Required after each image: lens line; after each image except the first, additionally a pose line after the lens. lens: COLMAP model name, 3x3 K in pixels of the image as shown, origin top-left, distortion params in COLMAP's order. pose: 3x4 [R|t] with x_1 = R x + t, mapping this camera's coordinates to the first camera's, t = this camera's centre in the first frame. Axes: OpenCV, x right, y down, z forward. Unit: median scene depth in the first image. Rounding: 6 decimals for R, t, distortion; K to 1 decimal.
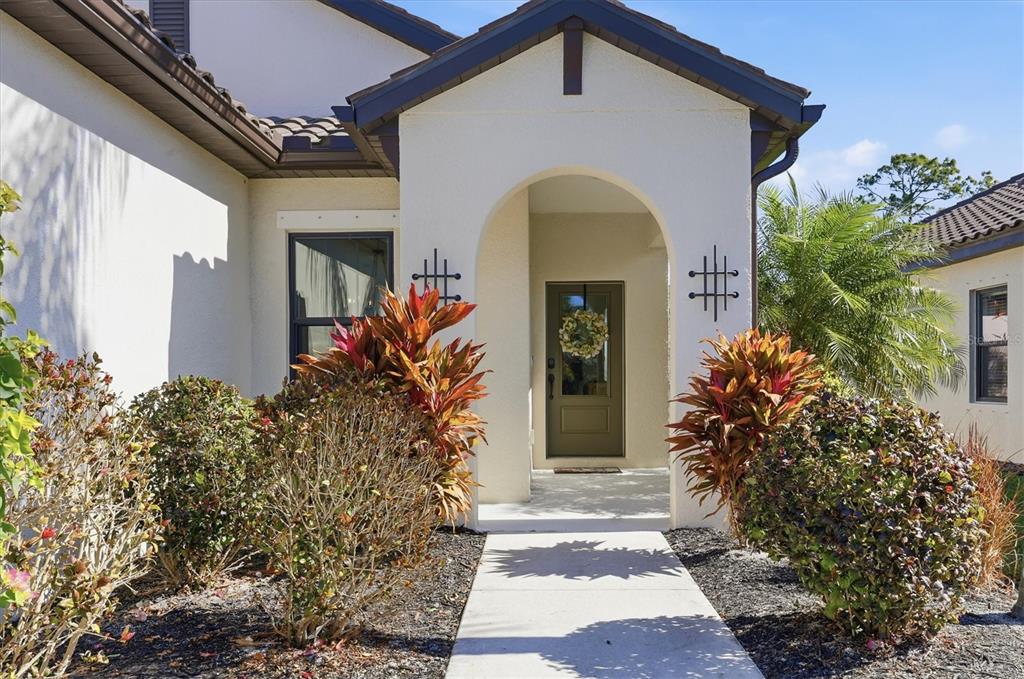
lens RADIAL K [[842.4, 0, 512.0], [0, 842.4, 339.5], [0, 0, 1]] dist [0.001618, 0.000174]
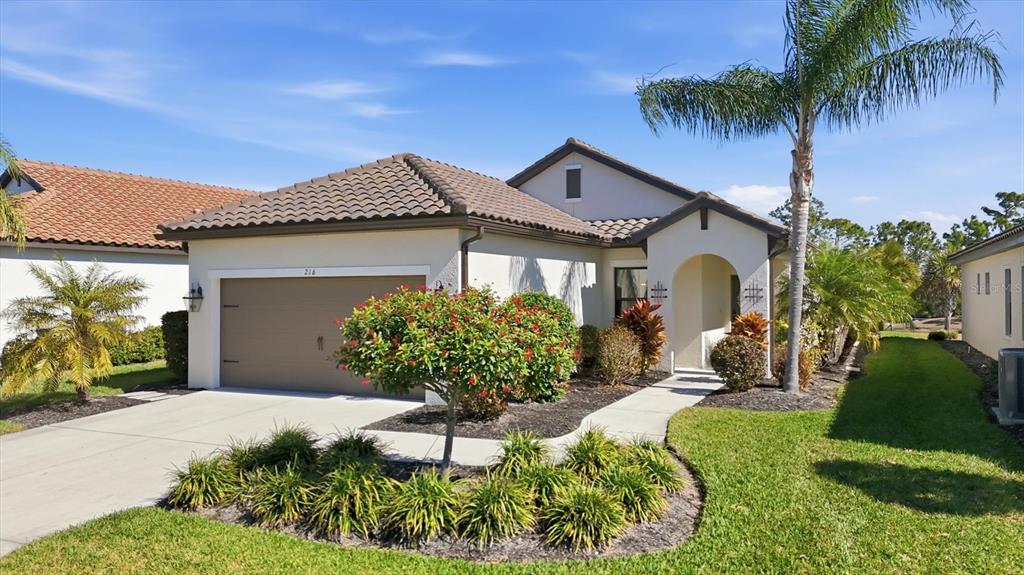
lens RADIAL K [[760.4, 0, 512.0], [0, 760.4, 287.5], [0, 0, 1]] dist [0.121971, -0.000732]
pose [[0.917704, 0.007504, -0.397194, 0.460727], [0.011892, 0.998855, 0.046348, -0.189075], [0.397087, -0.047257, 0.916563, -1.576304]]
